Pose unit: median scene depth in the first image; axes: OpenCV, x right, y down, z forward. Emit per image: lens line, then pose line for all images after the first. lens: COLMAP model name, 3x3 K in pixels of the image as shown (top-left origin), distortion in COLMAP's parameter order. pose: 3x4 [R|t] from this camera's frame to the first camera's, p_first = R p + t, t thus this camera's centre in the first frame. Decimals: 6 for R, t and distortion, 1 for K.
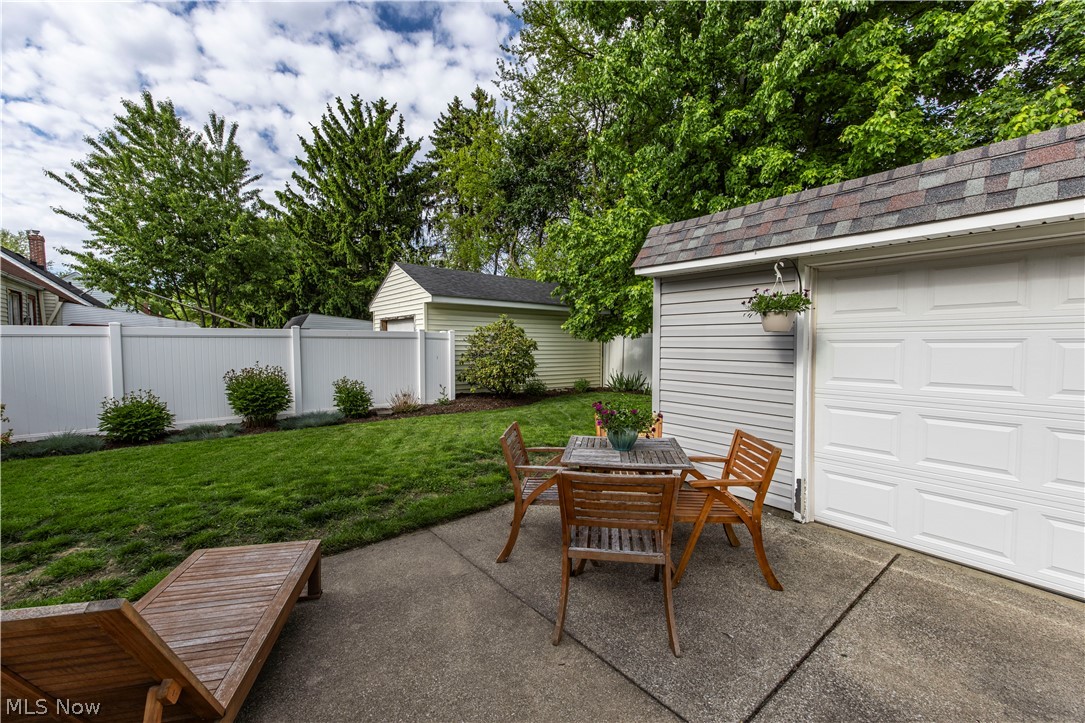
lens RADIAL K [[438.5, 0, 546.0], [0, 438.5, 365.7], [0, 0, 1]] dist [-0.001694, -0.000969]
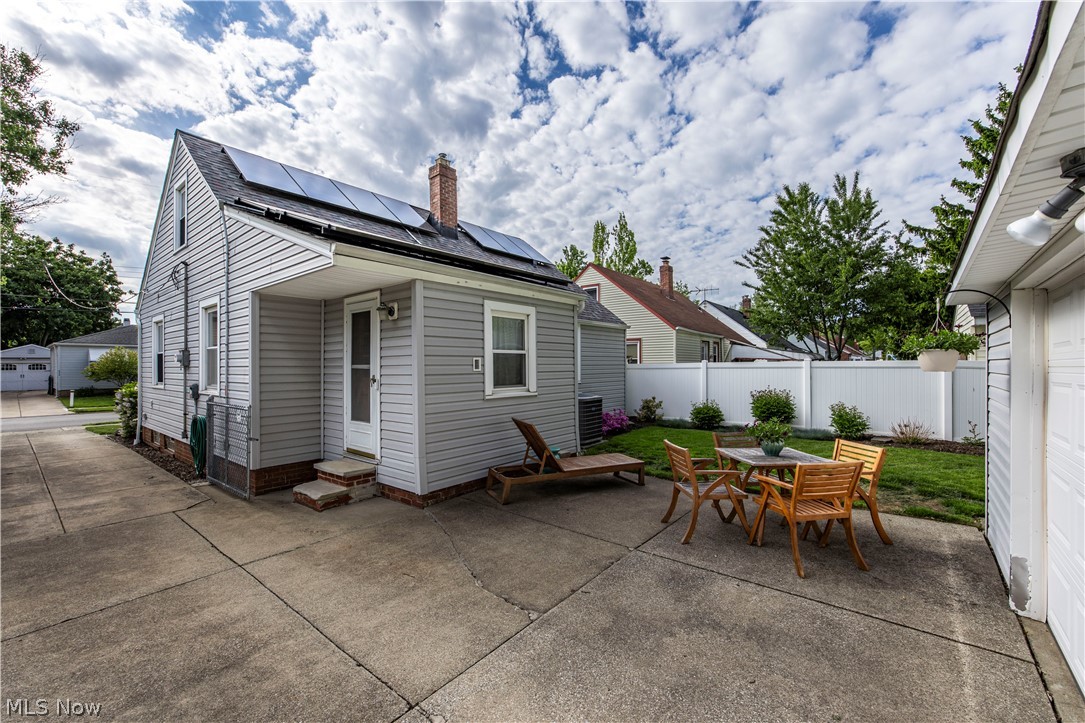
lens RADIAL K [[438.5, 0, 542.6], [0, 438.5, 369.6], [0, 0, 1]] dist [-0.001694, -0.000969]
pose [[0.211601, 0.003703, -0.977349, 0.508312], [-0.046535, 0.998897, -0.006290, -0.016031], [0.976248, 0.046812, 0.211540, -0.012287]]
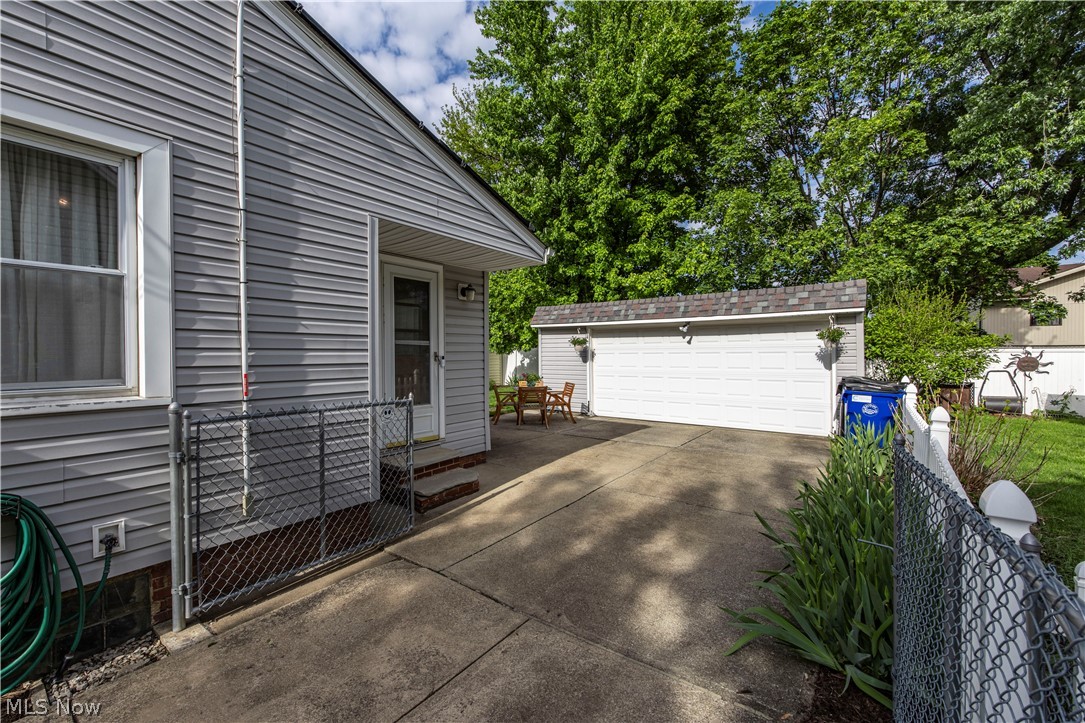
lens RADIAL K [[438.5, 0, 540.3], [0, 438.5, 357.9], [0, 0, 1]] dist [-0.001694, -0.000969]
pose [[0.968232, -0.009053, 0.249888, -0.199971], [0.020152, 0.998919, -0.041893, 0.038367], [-0.249238, 0.045598, 0.967368, -0.761048]]
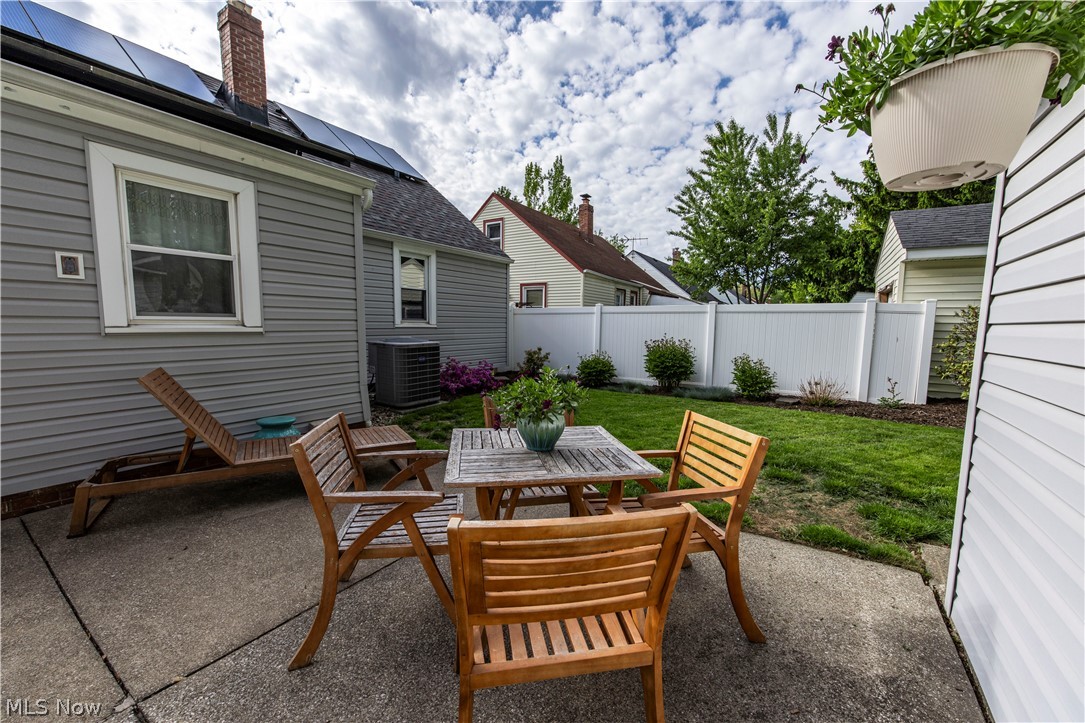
lens RADIAL K [[428.9, 0, 543.8], [0, 428.9, 367.9], [0, 0, 1]] dist [0.000041, 0.000145]
pose [[0.325423, 0.099890, -0.940277, 0.266560], [-0.064473, 0.994434, 0.083330, 0.006582], [0.943368, 0.033505, 0.330052, 0.301715]]
